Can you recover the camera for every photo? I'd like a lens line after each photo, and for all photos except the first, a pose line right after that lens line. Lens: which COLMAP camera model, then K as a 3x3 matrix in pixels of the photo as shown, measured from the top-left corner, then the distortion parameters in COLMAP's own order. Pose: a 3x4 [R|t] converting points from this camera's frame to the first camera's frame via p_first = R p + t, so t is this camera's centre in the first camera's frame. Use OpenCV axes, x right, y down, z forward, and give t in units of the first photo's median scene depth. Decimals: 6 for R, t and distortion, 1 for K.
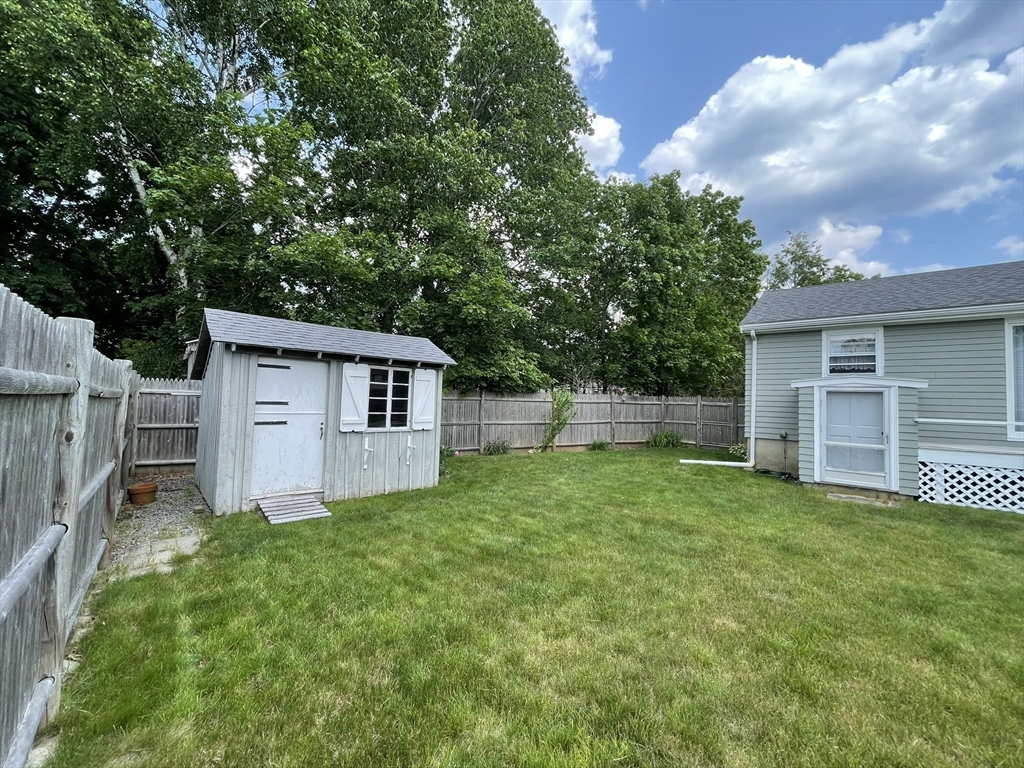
lens RADIAL K [[413.9, 0, 510.5], [0, 413.9, 382.3], [0, 0, 1]] dist [-0.000720, -0.000003]
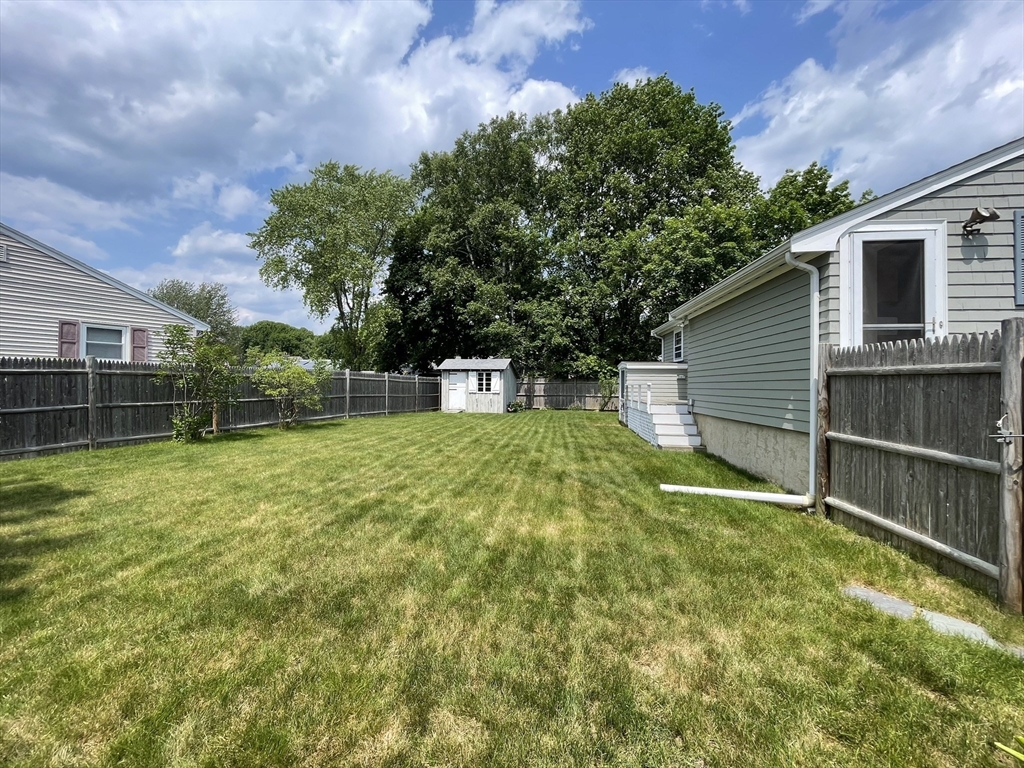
lens RADIAL K [[413.9, 0, 510.5], [0, 413.9, 382.3], [0, 0, 1]] dist [-0.000720, -0.000003]
pose [[0.535640, -0.031884, -0.843844, 2.402534], [0.046706, 0.998876, -0.008095, 0.074046], [0.843154, -0.035076, 0.536527, -0.476277]]
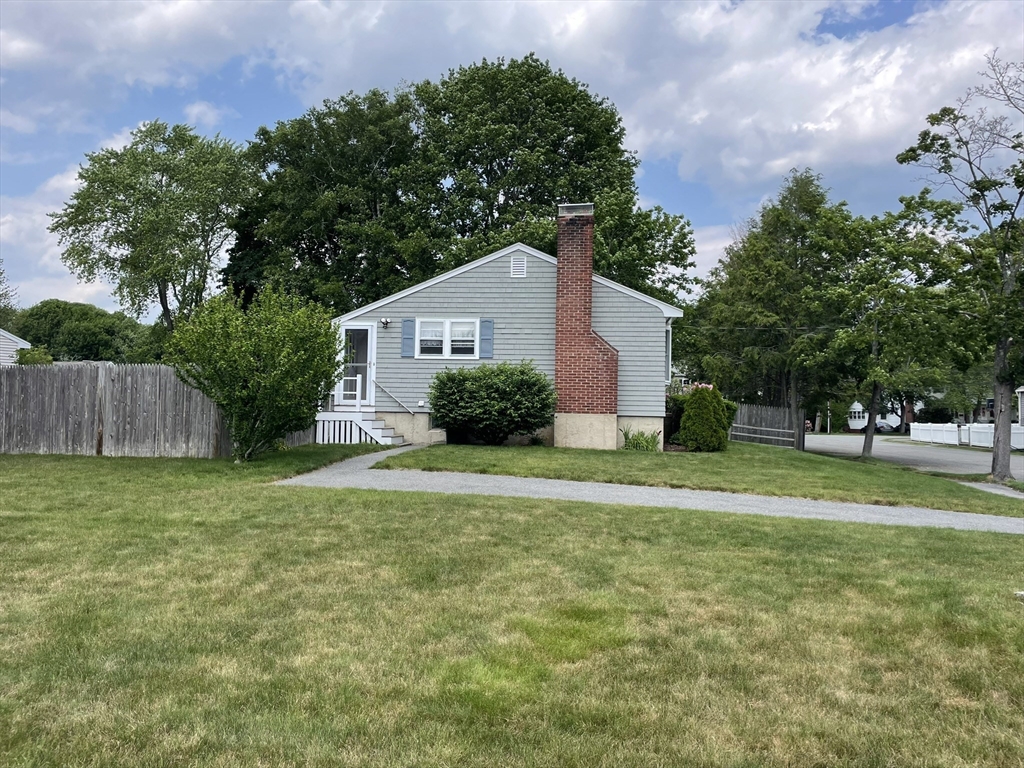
lens RADIAL K [[771.9, 0, 512.2], [0, 771.9, 377.6], [0, 0, 1]] dist [0.093151, -0.118818]
pose [[0.537788, -0.063593, -0.840678, 4.829817], [0.034149, 0.997976, -0.053646, 0.227803], [0.842388, 0.000142, 0.538871, -0.684442]]
